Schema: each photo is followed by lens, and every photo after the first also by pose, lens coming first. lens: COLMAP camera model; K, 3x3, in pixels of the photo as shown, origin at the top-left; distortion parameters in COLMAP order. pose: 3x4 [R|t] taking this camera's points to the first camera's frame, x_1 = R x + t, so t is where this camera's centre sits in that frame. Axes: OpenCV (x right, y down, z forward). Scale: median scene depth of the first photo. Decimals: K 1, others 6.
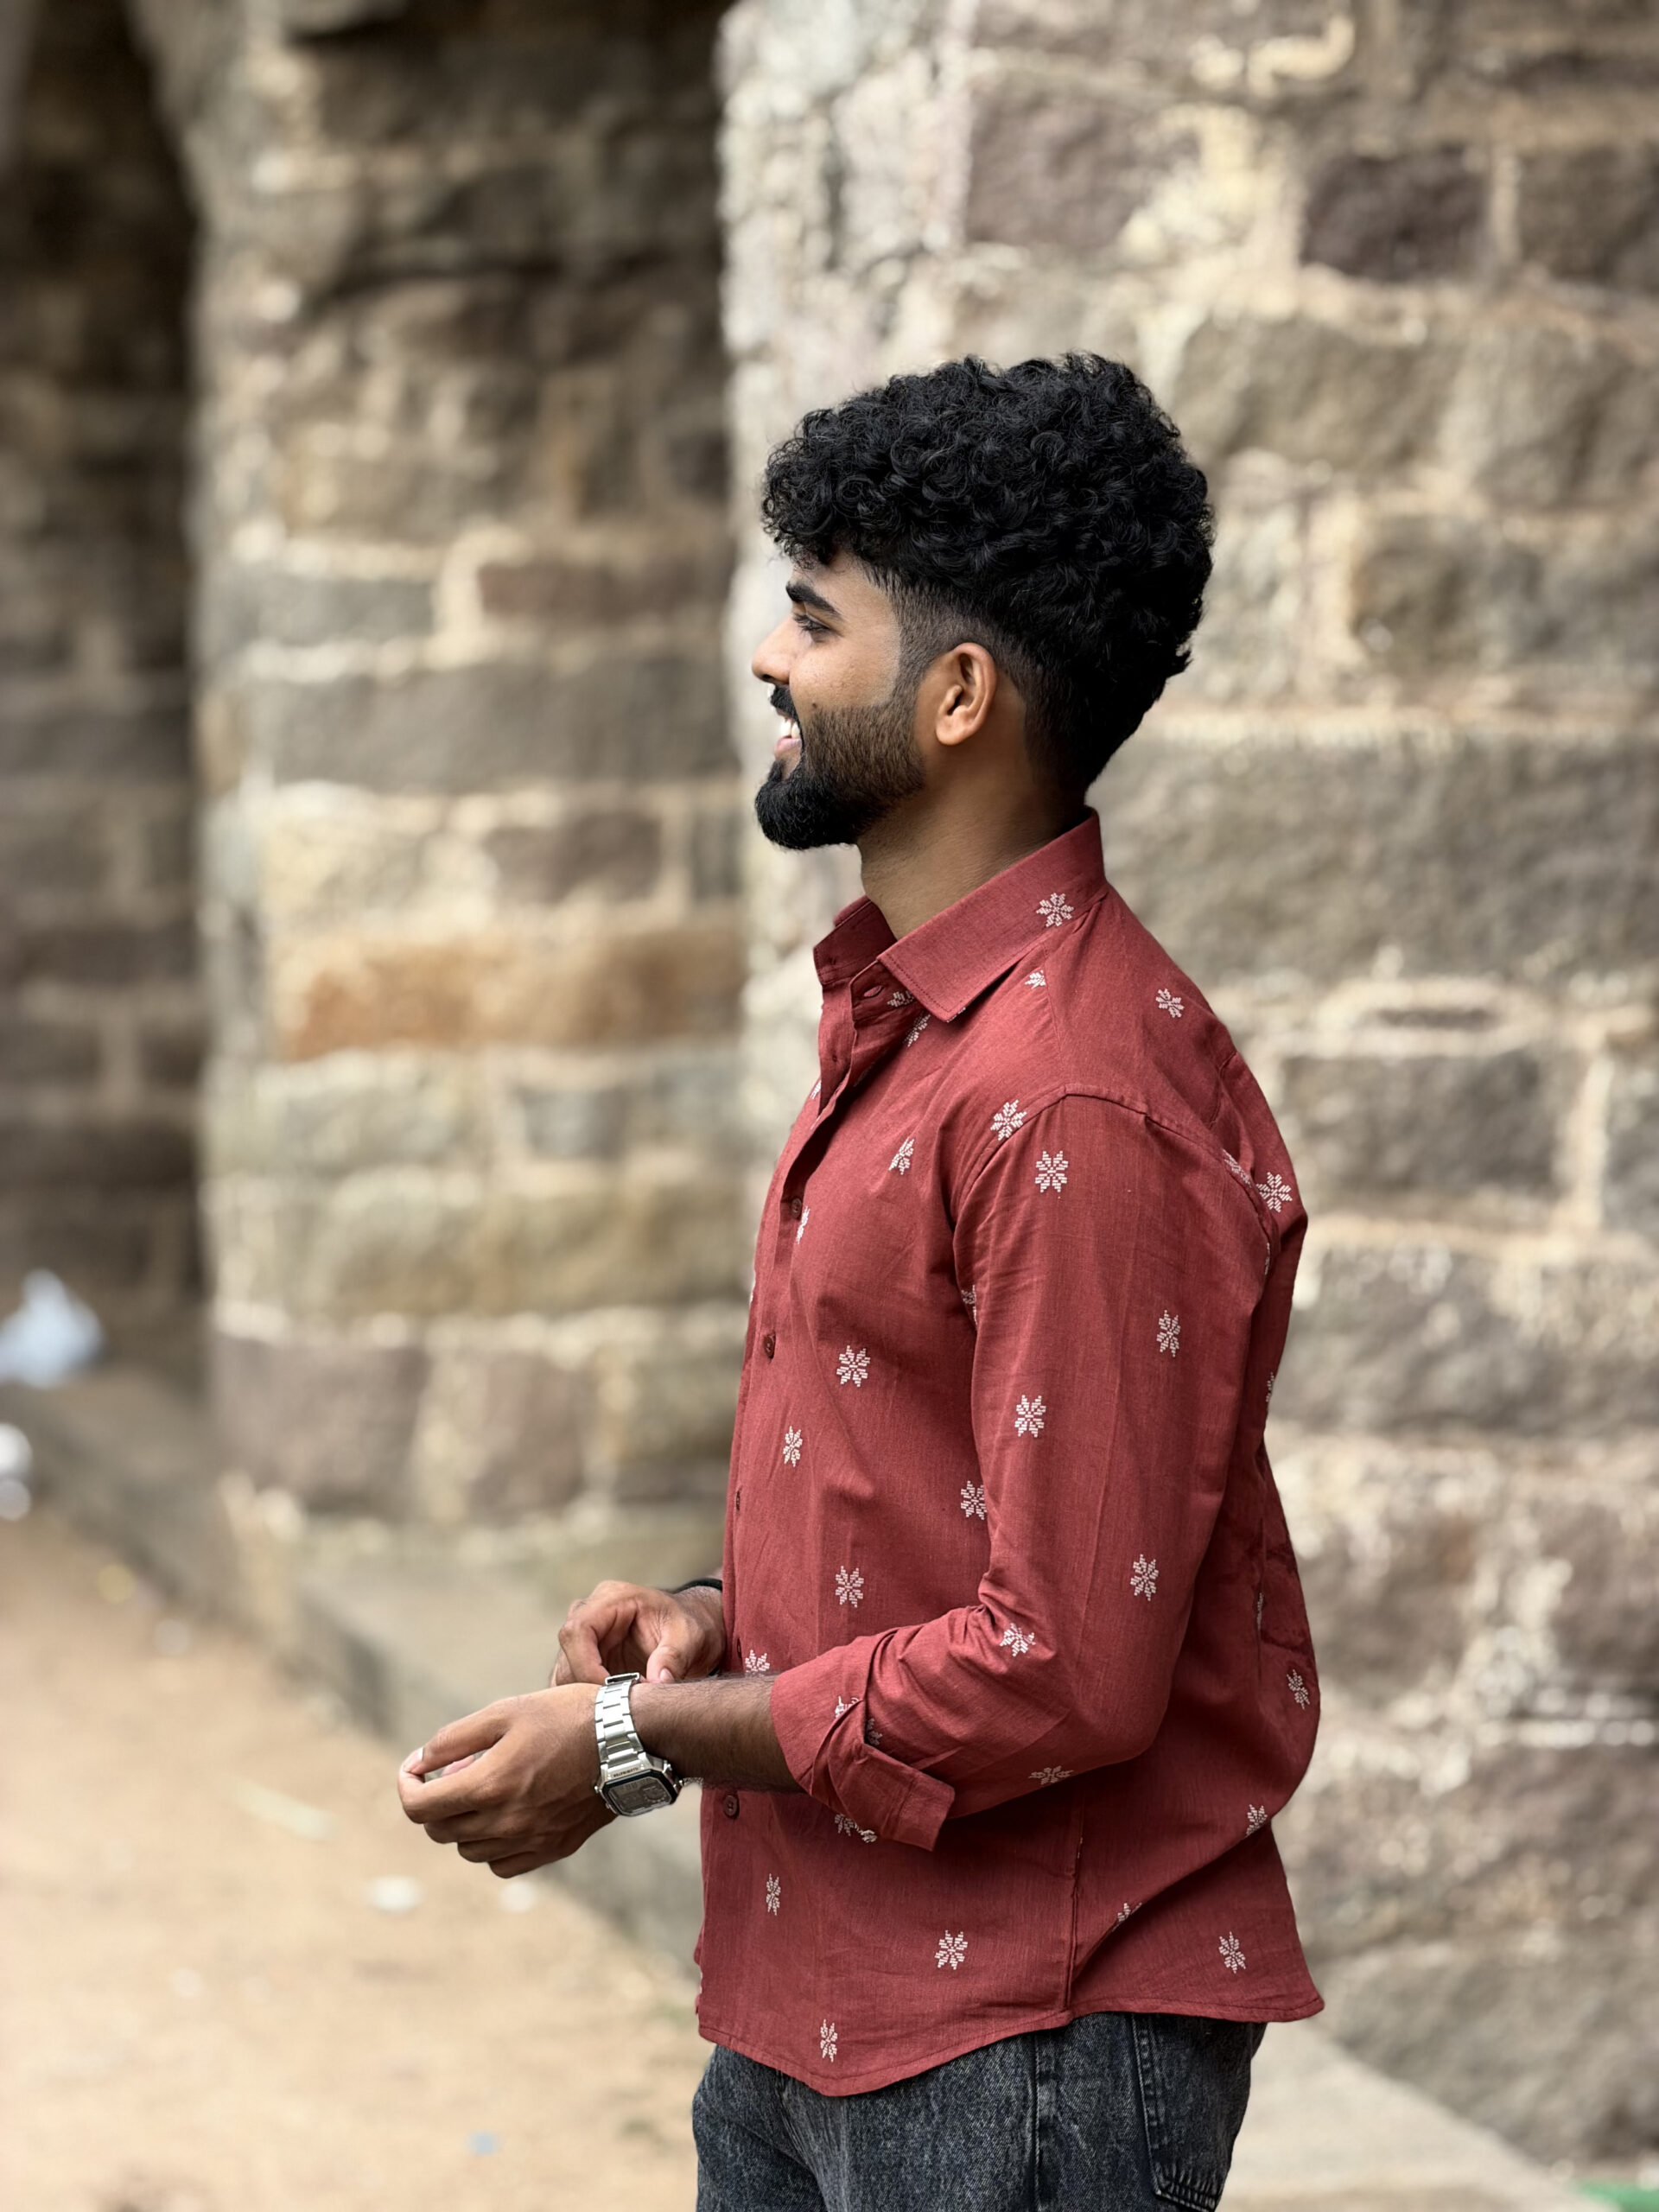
lens RADIAL K [[6454.6, 0, 829.5], [0, 6454.6, 1106.0], [0, 0, 1]] dist [0.348082, -1.366336]
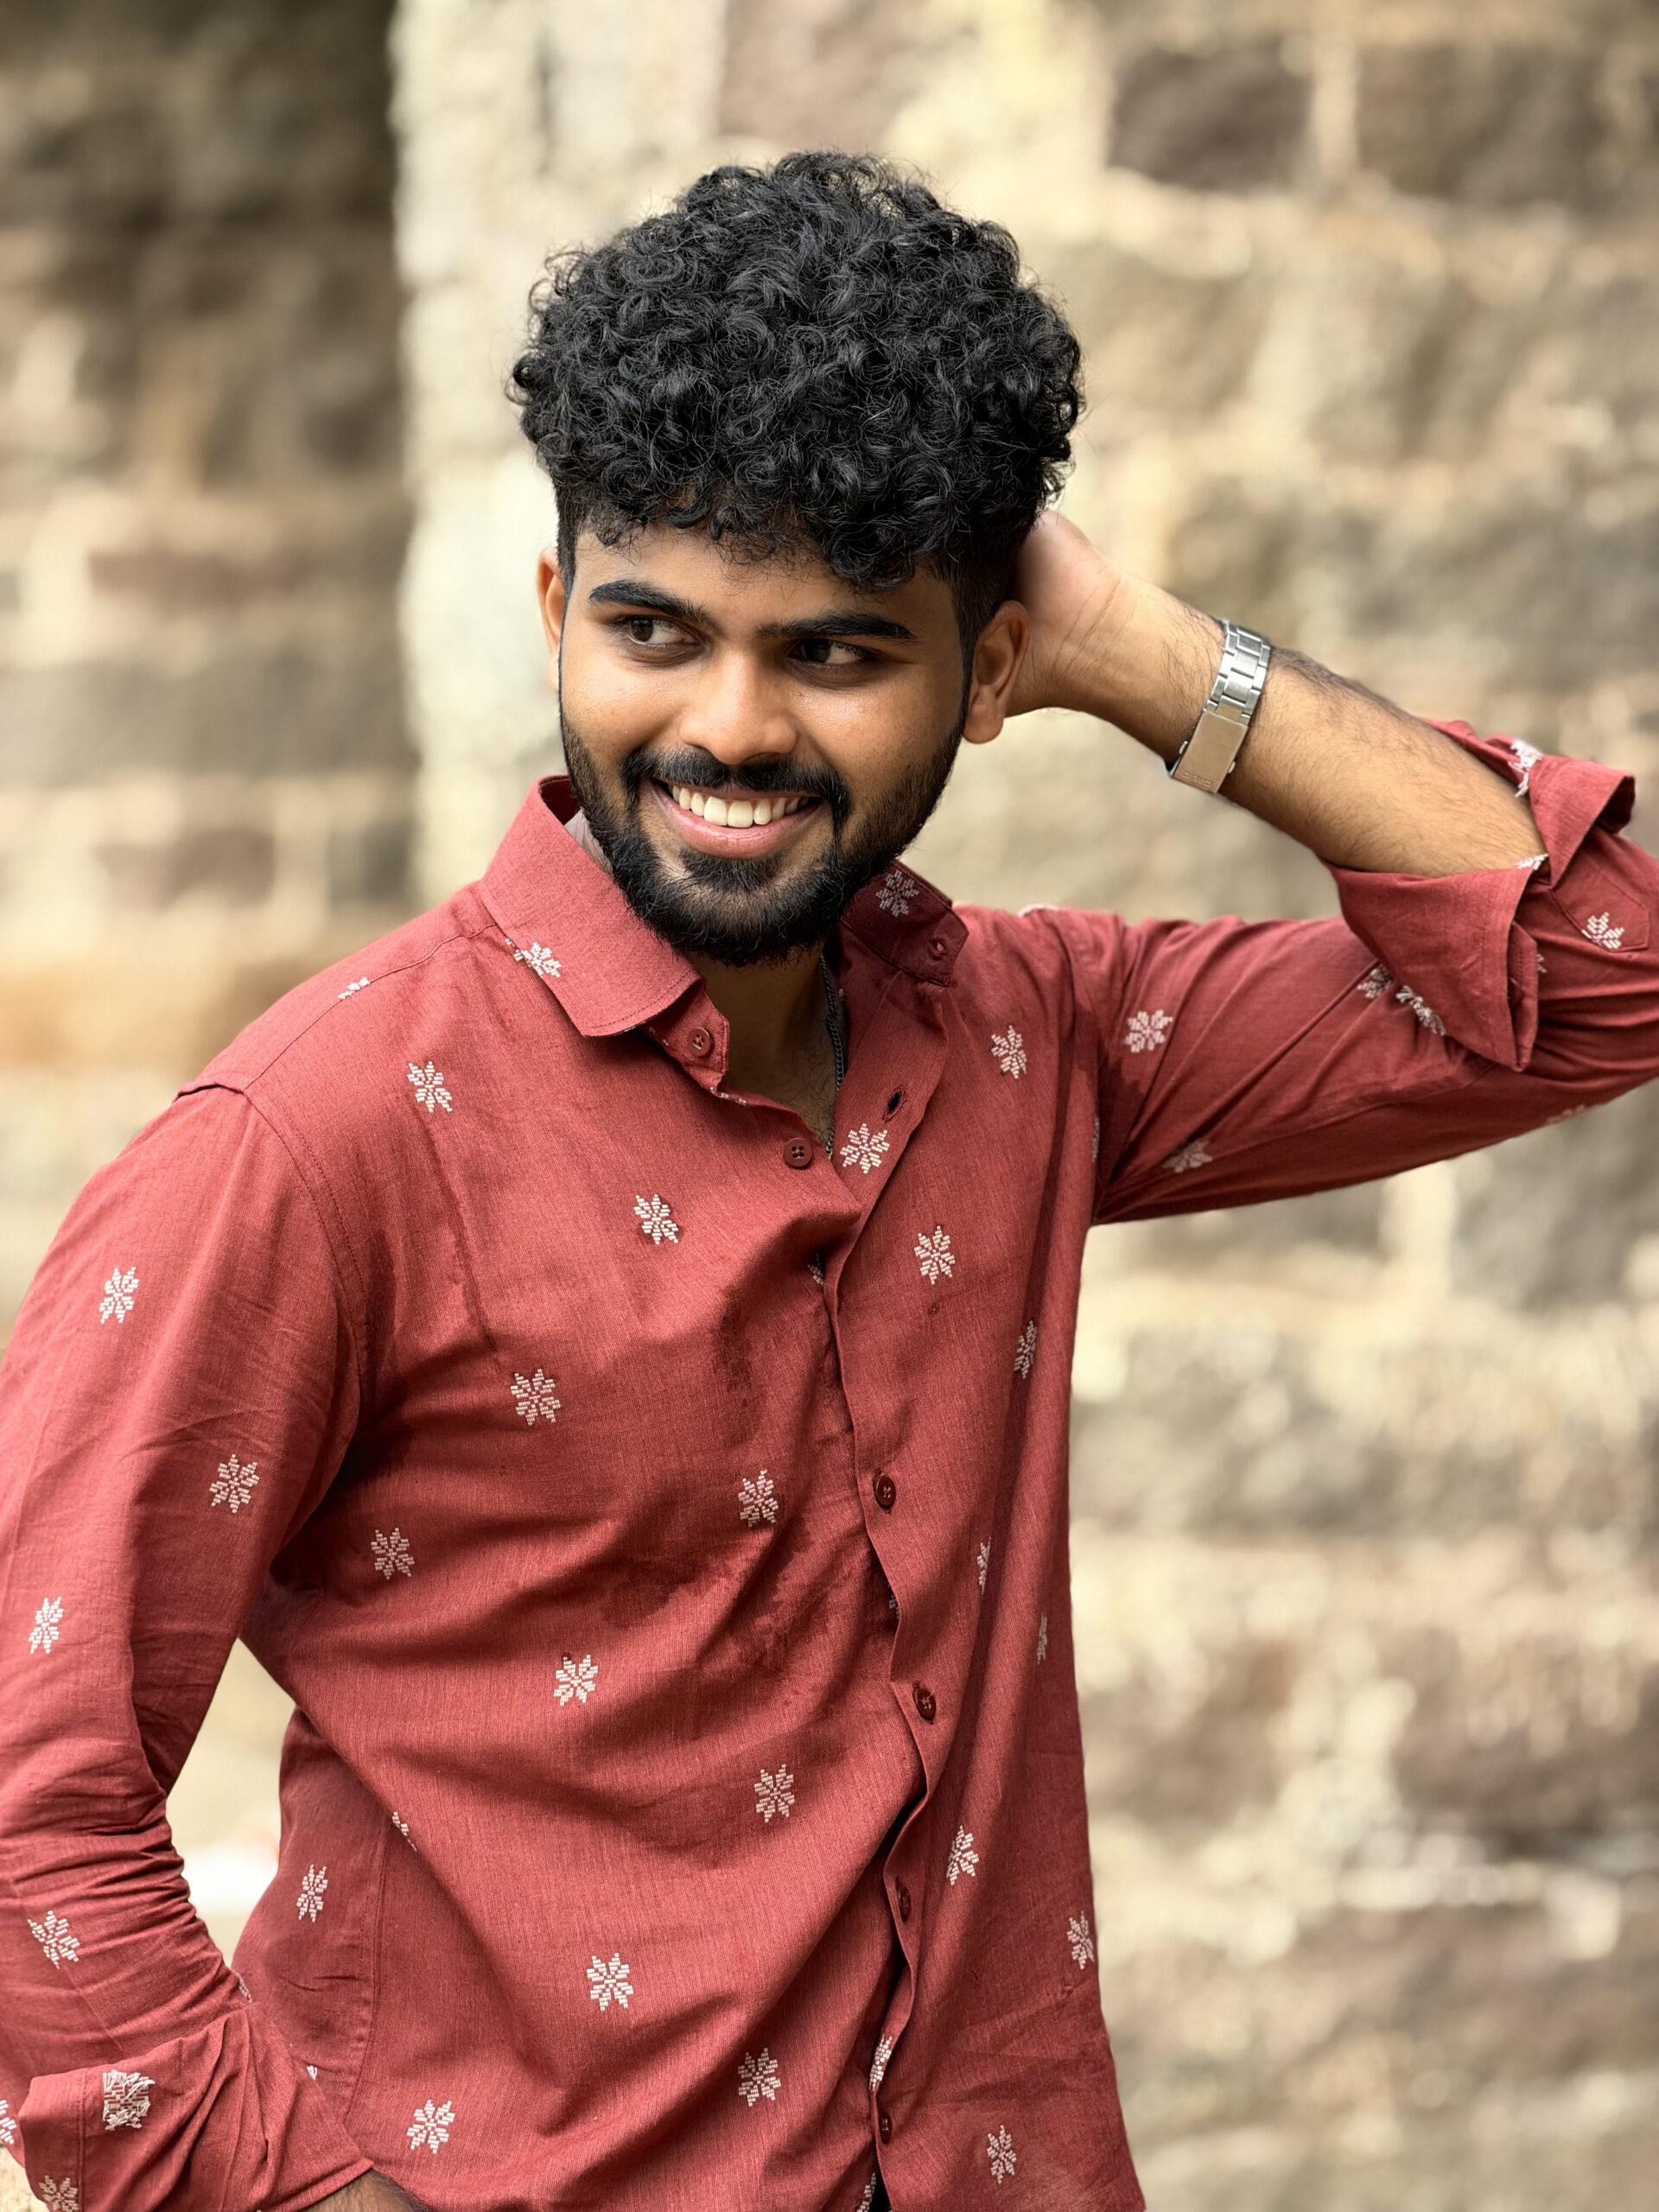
lens RADIAL K [[6454.6, 0, 829.5], [0, 6454.6, 1106.0], [0, 0, 1]] dist [0.348082, -1.366336]
pose [[0.997421, 0.002740, 0.071720, -0.023782], [-0.002458, 0.999989, -0.004024, -0.003063], [-0.071731, 0.003837, 0.997417, 0.146884]]
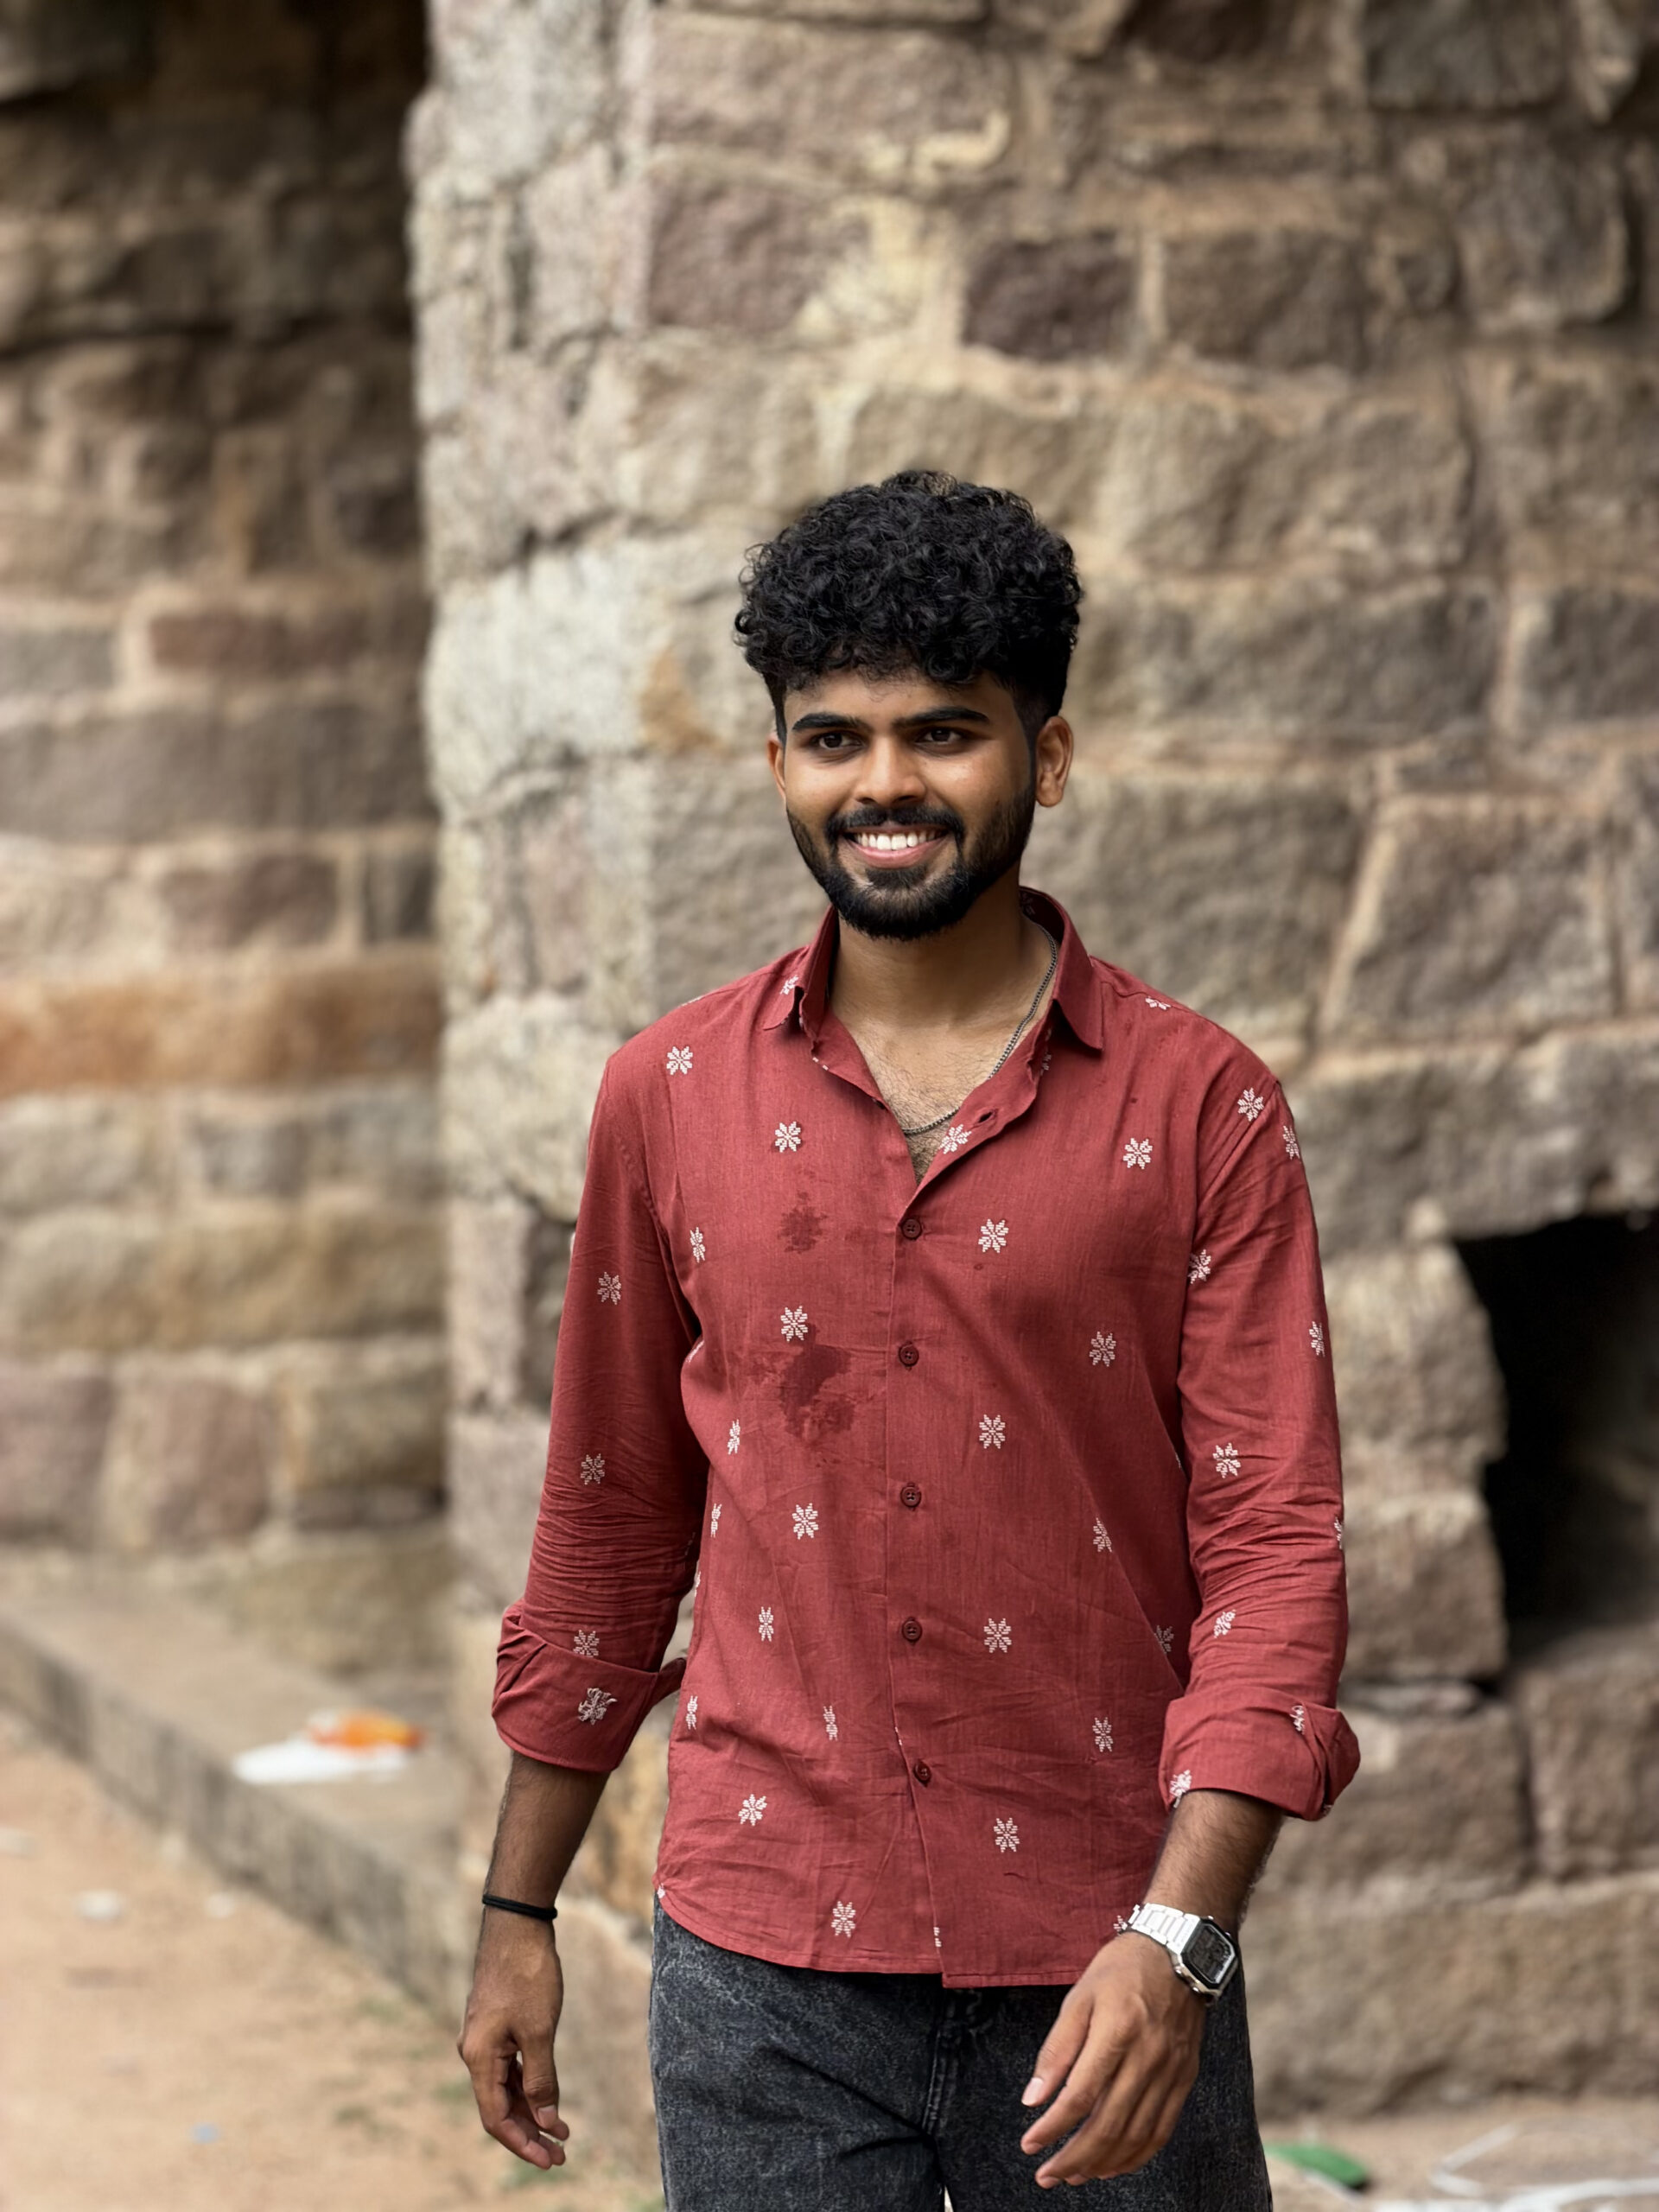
lens RADIAL K [[6454.6, 0, 829.5], [0, 6454.6, 1106.0], [0, 0, 1]] dist [0.348082, -1.366336]
pose [[0.998269, -0.010697, 0.057827, -0.011893], [0.010989, 0.999928, -0.004744, 0.000025], [-0.057773, 0.005371, 0.998315, -0.056186]]
